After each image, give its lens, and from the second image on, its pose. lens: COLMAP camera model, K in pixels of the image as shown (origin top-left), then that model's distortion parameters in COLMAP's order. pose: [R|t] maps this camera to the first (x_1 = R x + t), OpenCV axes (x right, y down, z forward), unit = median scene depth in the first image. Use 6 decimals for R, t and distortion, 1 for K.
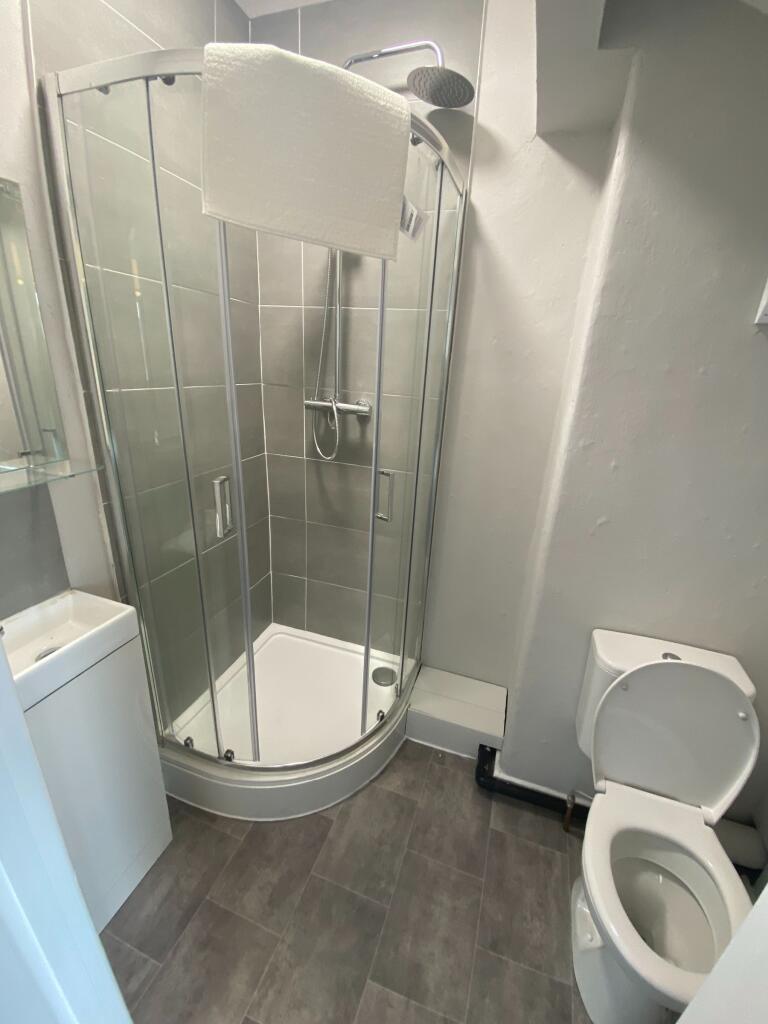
lens RADIAL K [[409.7, 0, 384.0], [0, 409.7, 512.0], [0, 0, 1]] dist [0.000459, -0.011966]
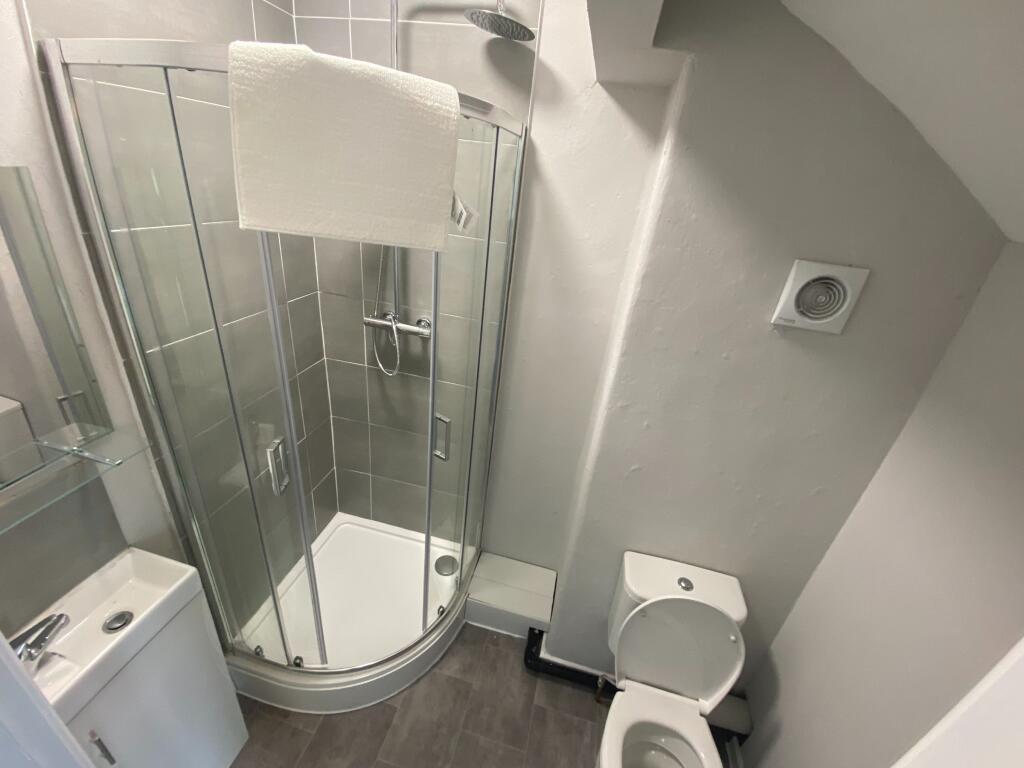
lens RADIAL K [[415.0, 0, 503.1], [0, 415.0, 370.7], [0, 0, 1]] dist [0.010845, -0.016903]
pose [[0.994671, 0.004920, 0.102981, 0.046315], [-0.017440, 0.992496, 0.121031, -0.325271], [-0.101613, -0.122182, 0.987292, -0.049032]]
